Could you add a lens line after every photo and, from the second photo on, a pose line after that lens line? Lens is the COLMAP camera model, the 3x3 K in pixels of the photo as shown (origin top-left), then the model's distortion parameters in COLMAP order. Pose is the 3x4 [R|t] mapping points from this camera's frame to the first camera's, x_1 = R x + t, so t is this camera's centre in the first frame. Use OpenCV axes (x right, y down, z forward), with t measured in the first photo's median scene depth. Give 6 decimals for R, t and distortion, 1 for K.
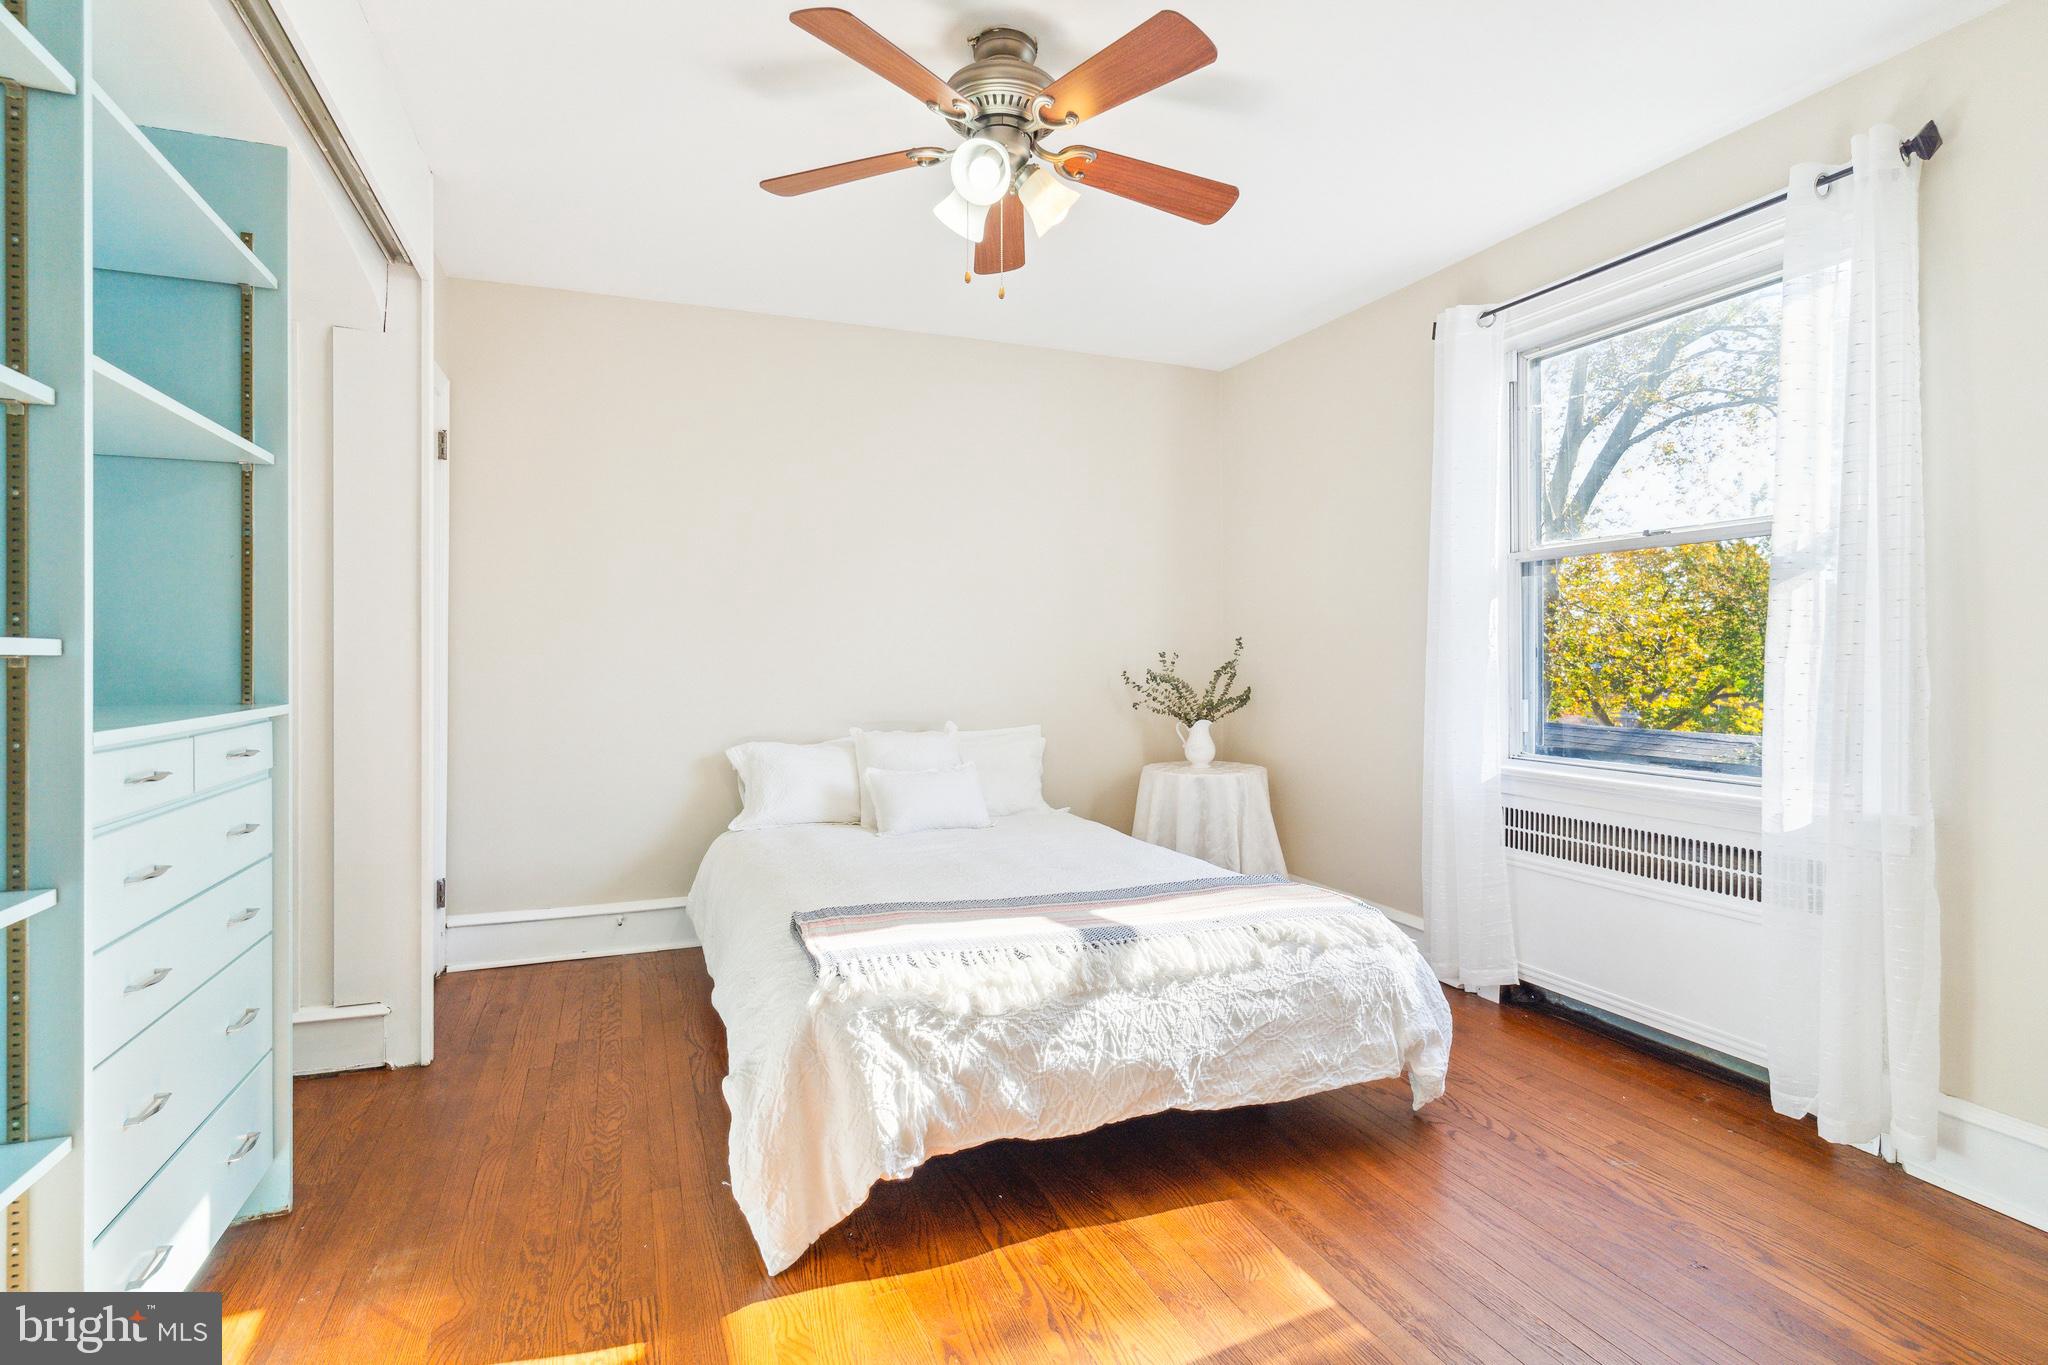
lens RADIAL K [[990.8, 0, 1029.9], [0, 990.8, 665.7], [0, 0, 1]] dist [0.003196, 0.002150]
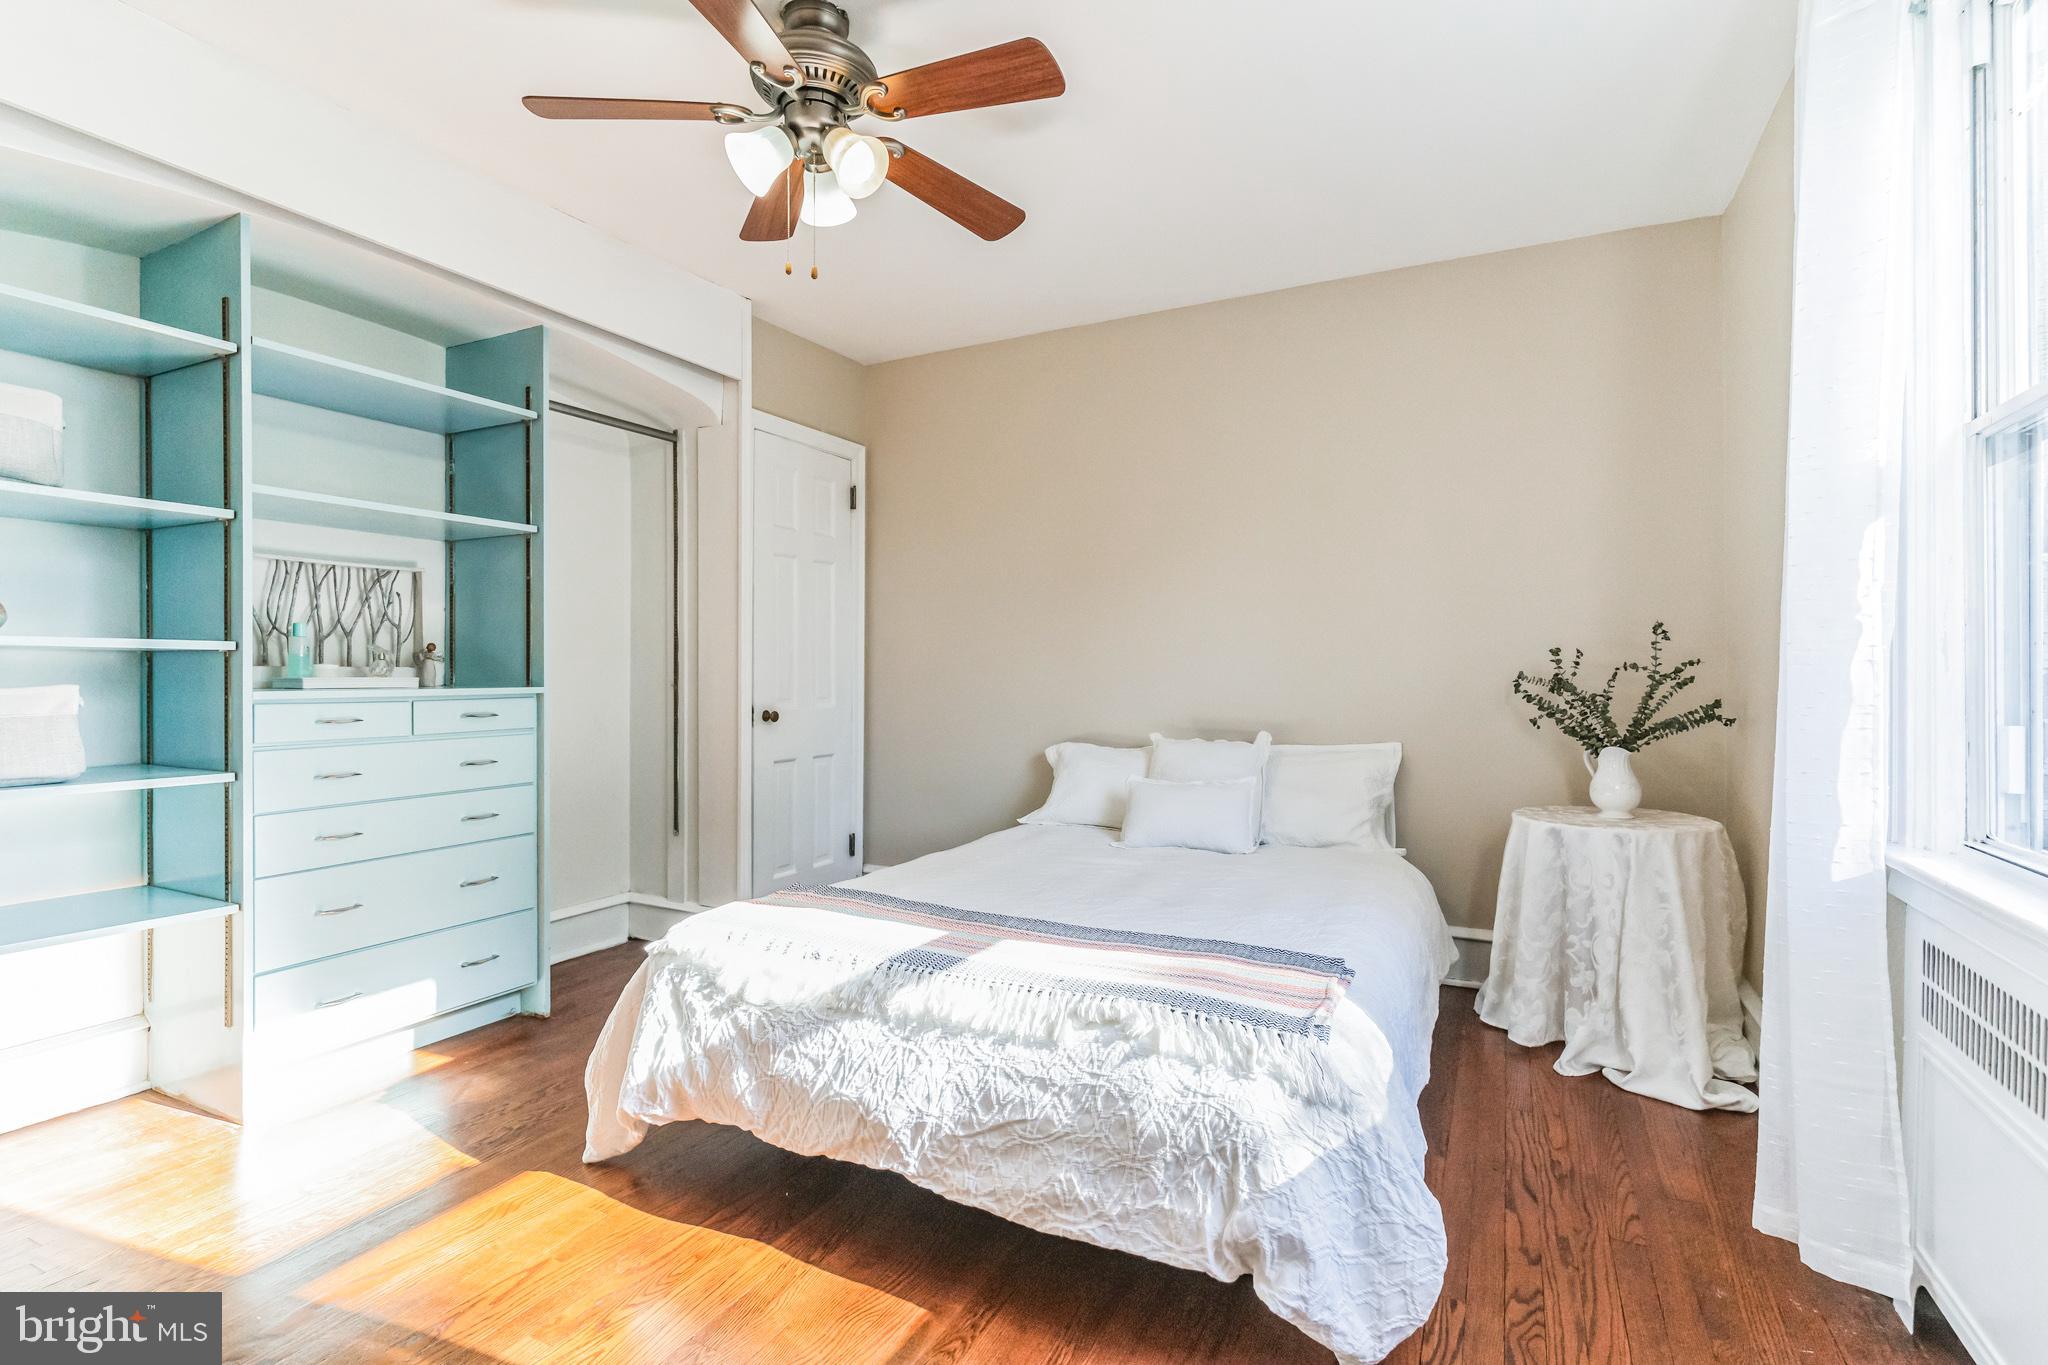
lens RADIAL K [[990.8, 0, 1022.2], [0, 990.8, 682.0], [0, 0, 1]] dist [0.003196, 0.002150]
pose [[0.659201, 0.004772, -0.751952, 0.848061], [-0.005778, 0.999982, 0.001281, 0.024262], [0.751945, 0.003501, 0.659217, 0.517142]]
